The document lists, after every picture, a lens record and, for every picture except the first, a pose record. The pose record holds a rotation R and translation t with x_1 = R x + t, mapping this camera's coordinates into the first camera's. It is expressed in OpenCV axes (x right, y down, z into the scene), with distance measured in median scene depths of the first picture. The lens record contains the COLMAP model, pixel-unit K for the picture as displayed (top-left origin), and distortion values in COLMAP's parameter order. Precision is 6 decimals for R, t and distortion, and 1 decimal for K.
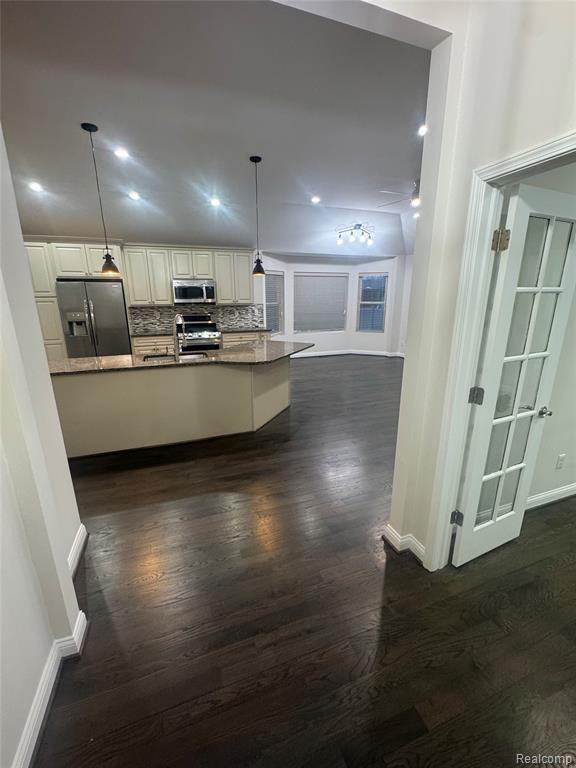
lens RADIAL K [[323.6, 0, 285.5], [0, 323.6, 386.1], [0, 0, 1]] dist [-0.002322, -0.000110]
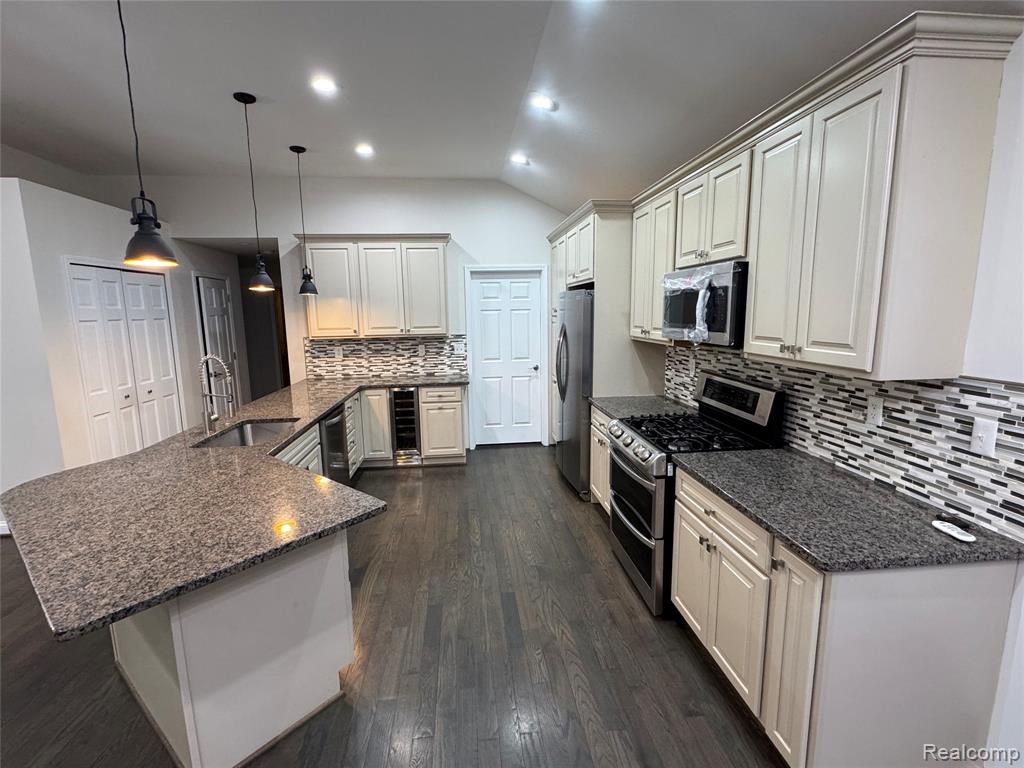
lens RADIAL K [[472.3, 0, 511.7], [0, 472.3, 383.4], [0, 0, 1]] dist [-0.003607, 0.000338]
pose [[-0.229321, 0.155900, -0.960785, 0.188205], [-0.254392, 0.943181, 0.213763, -0.275550], [0.939519, 0.293437, -0.176632, 0.942254]]
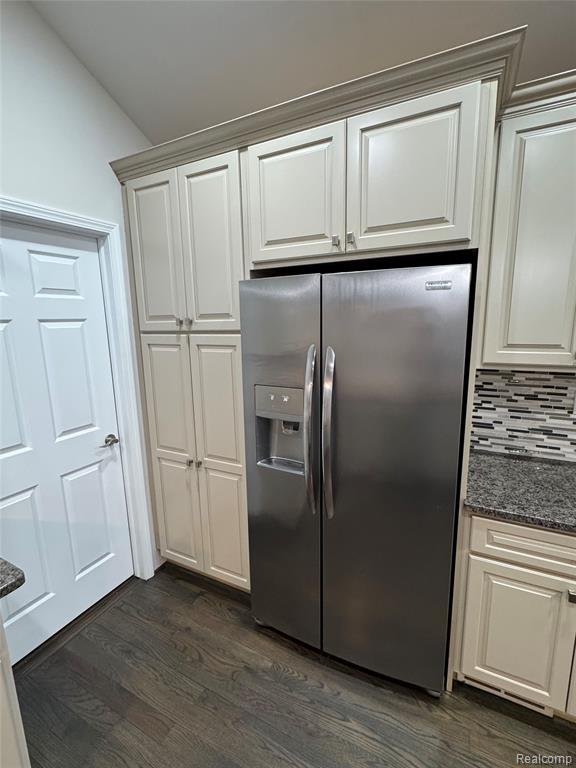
lens RADIAL K [[354.3, 0, 291.7], [0, 354.3, 383.0], [0, 0, 1]] dist [-0.003607, 0.000338]
pose [[0.687652, 0.118111, -0.716369, -0.371444], [-0.184384, 0.982740, -0.014963, -0.198194], [0.702237, 0.142376, 0.697561, 0.689895]]
